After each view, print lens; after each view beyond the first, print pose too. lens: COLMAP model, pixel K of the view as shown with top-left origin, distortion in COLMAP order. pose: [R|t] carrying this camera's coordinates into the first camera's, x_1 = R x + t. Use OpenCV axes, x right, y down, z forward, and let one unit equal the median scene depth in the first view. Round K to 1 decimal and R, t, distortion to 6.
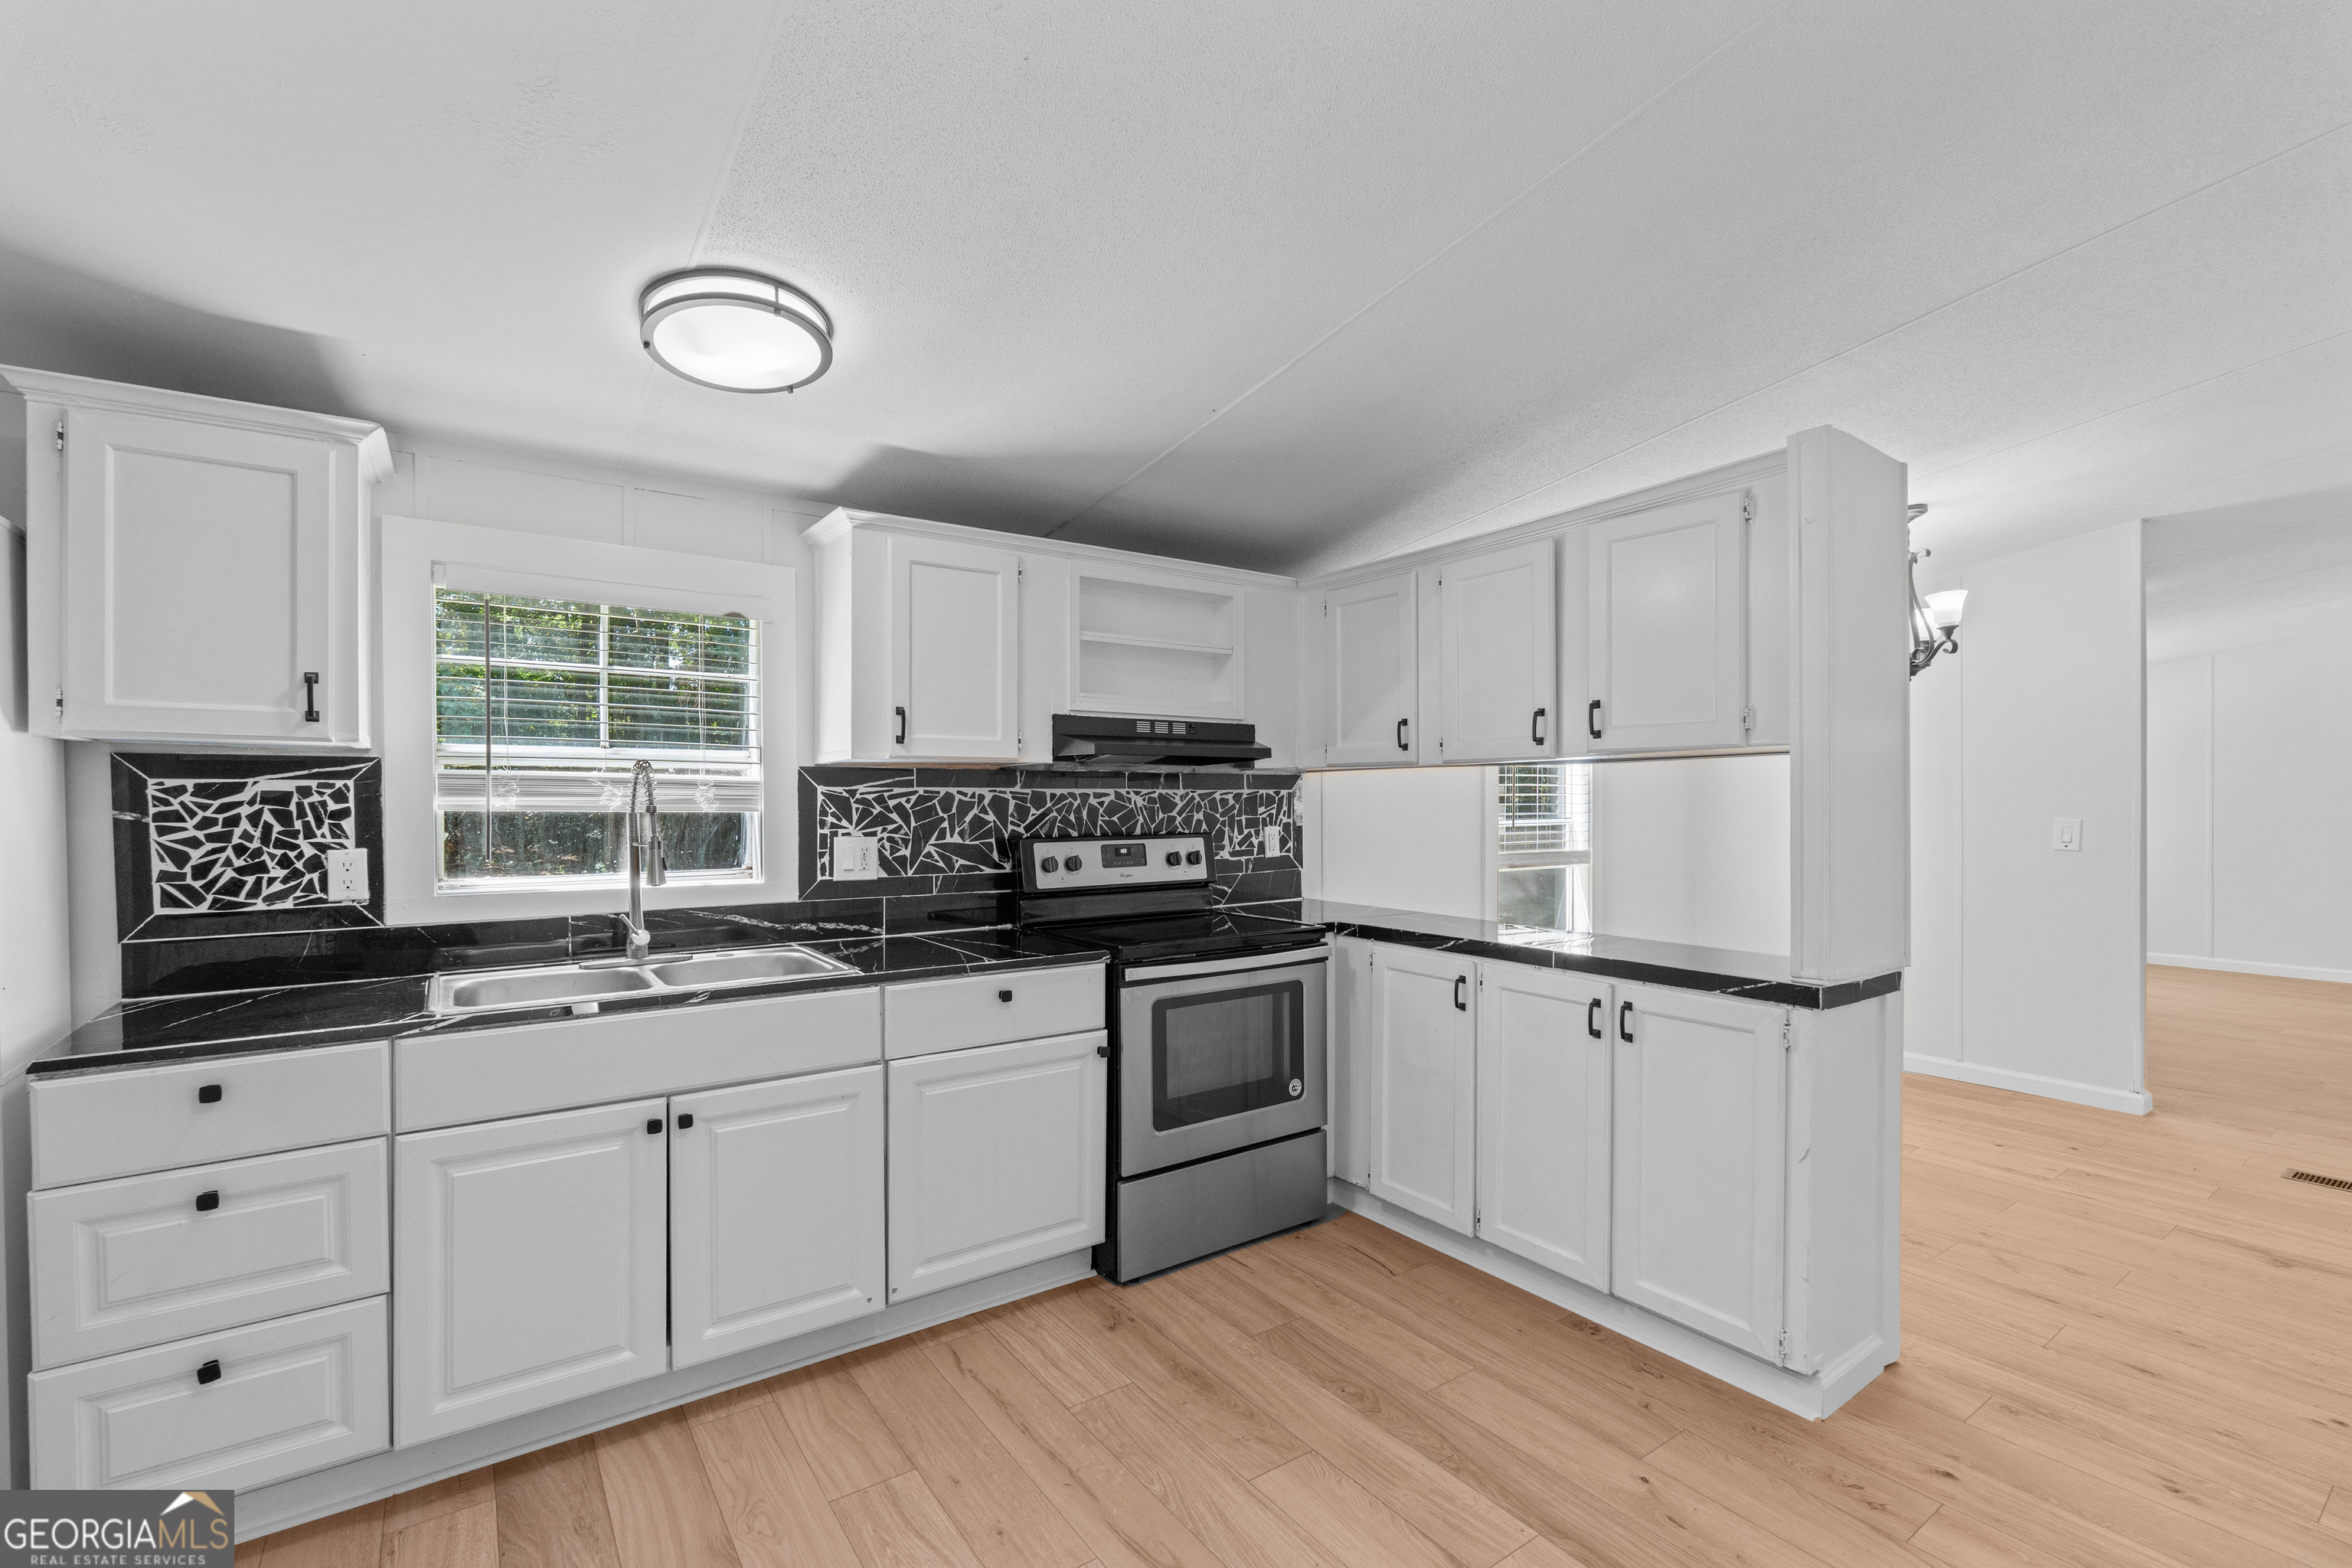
lens RADIAL K [[1028.0, 0, 1182.5], [0, 1028.0, 805.1], [0, 0, 1]] dist [-0.005448, 0.000053]
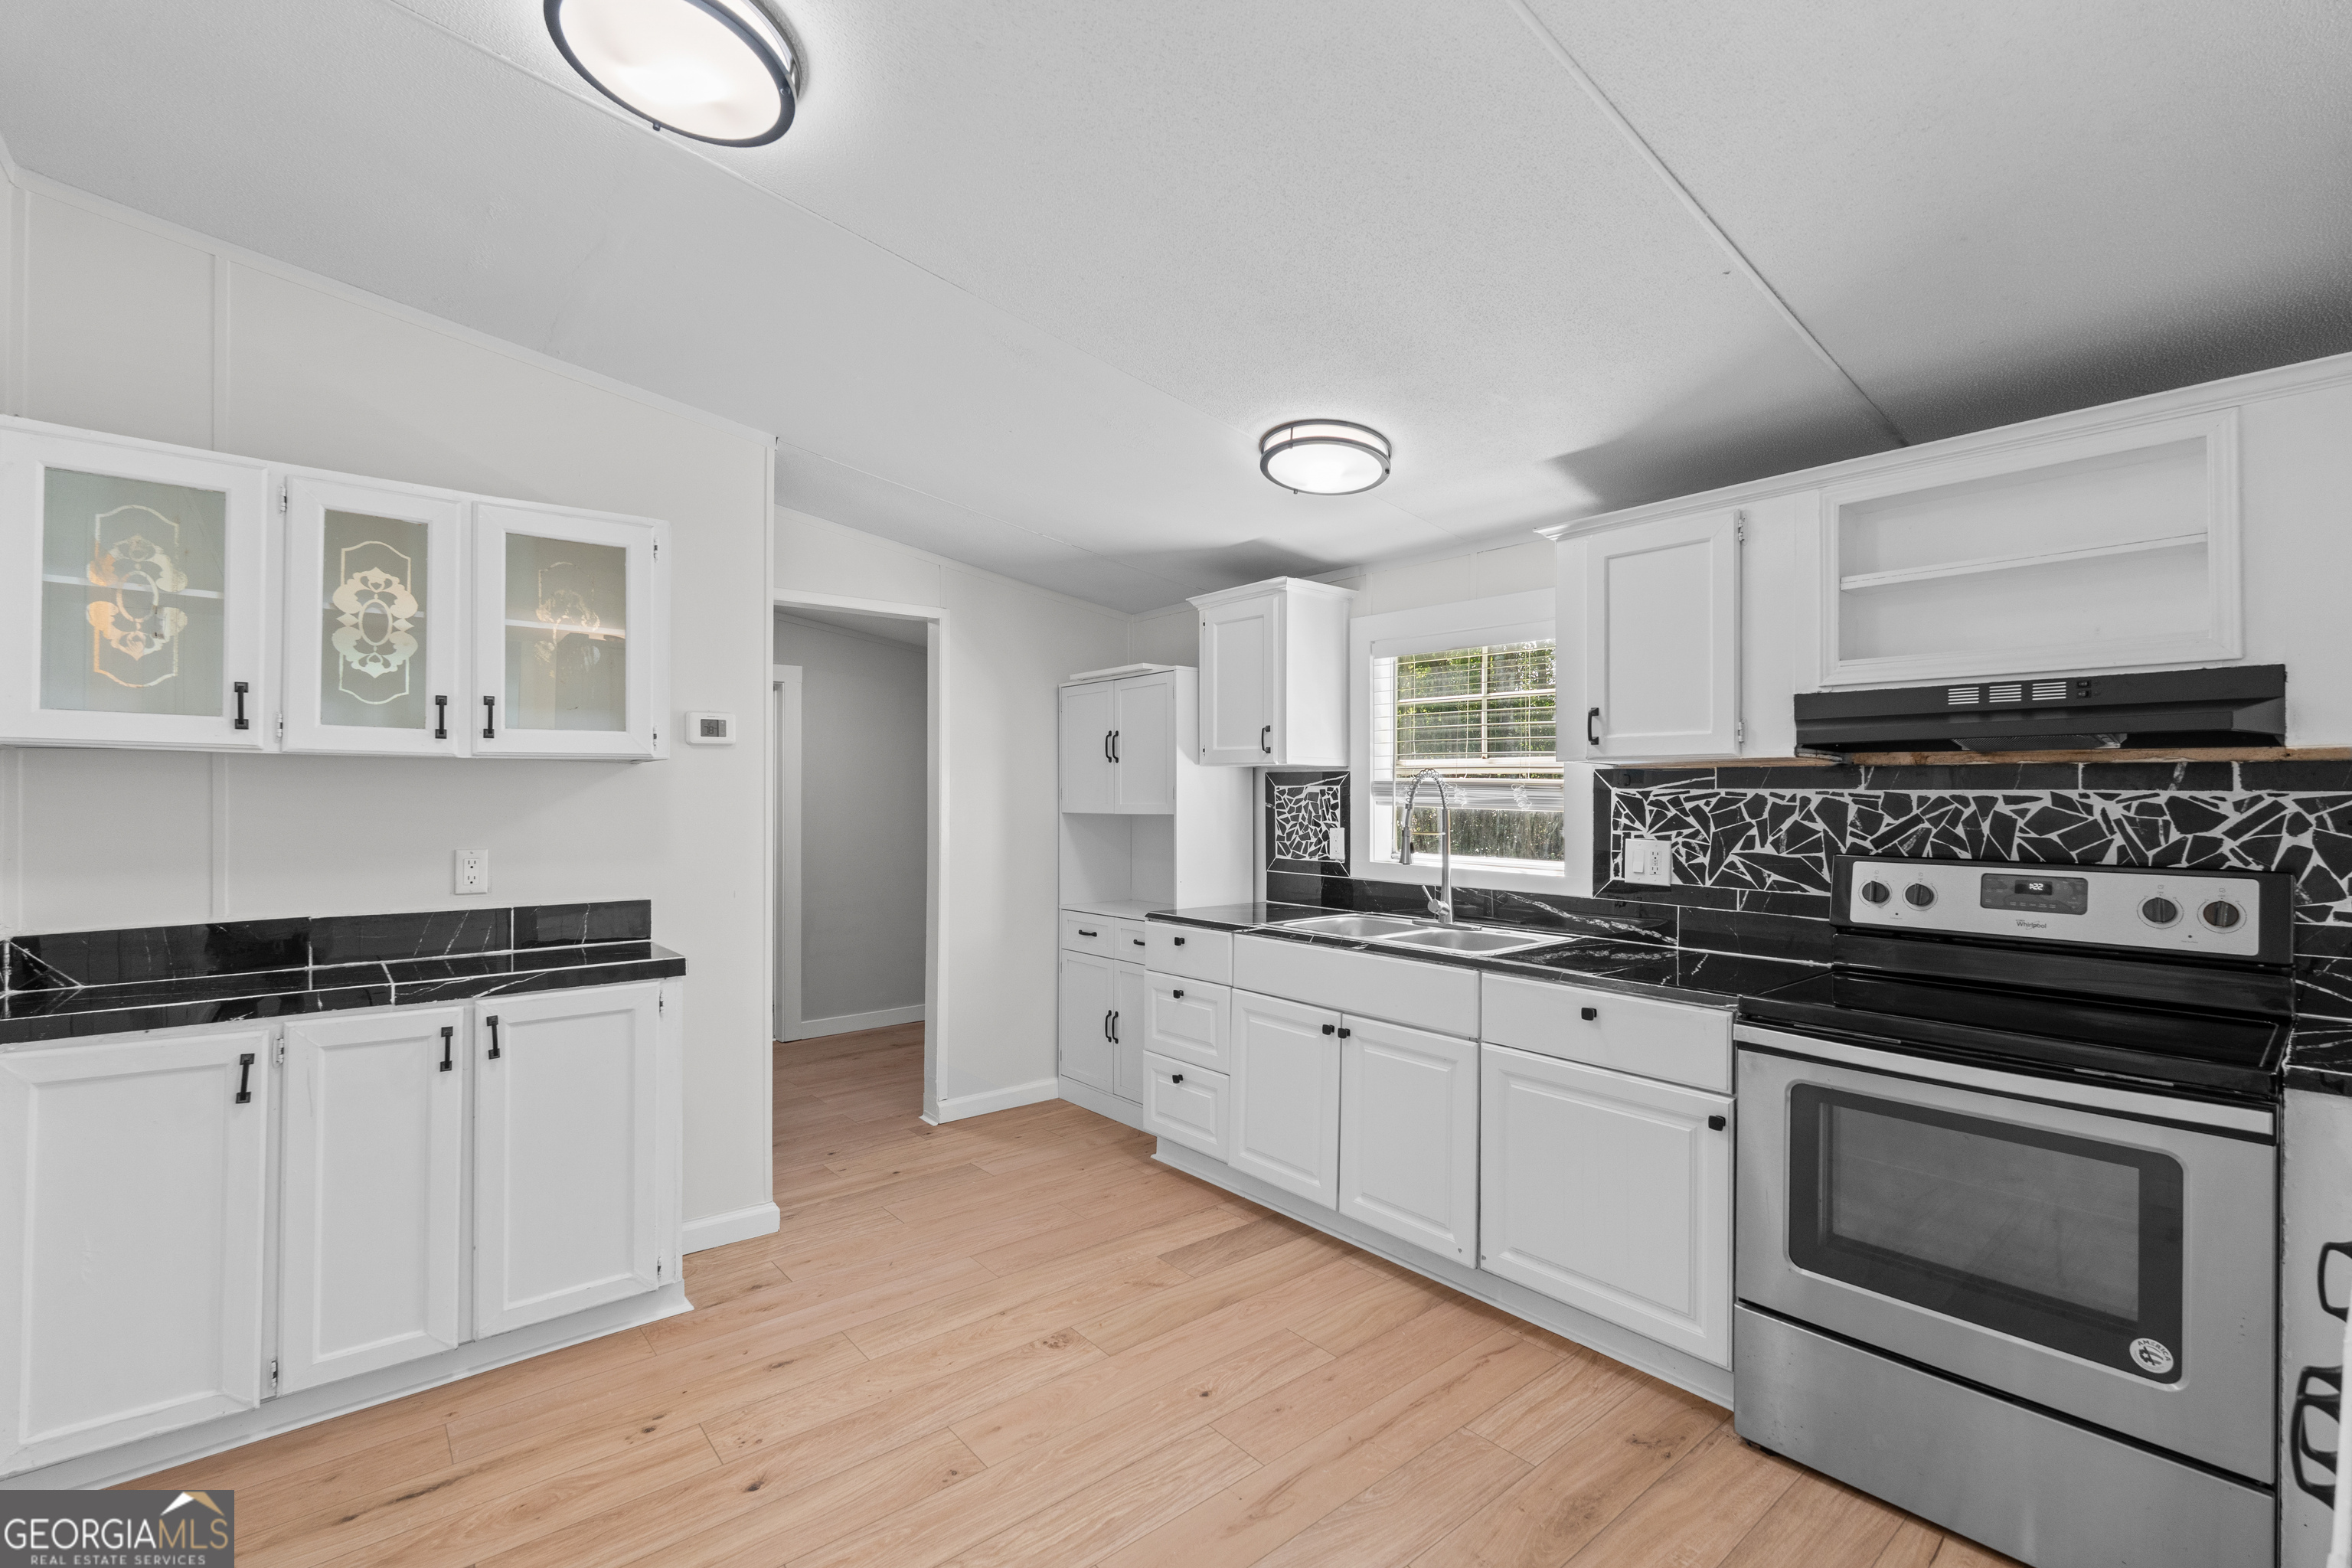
lens RADIAL K [[1032.2, 0, 1172.4], [0, 1032.2, 788.3], [0, 0, 1]] dist [-0.002029, -0.000087]
pose [[0.073833, -0.003787, -0.997263, 0.636571], [-0.015034, 0.999875, -0.004910, -0.006383], [0.997157, 0.015356, 0.073766, 0.484070]]
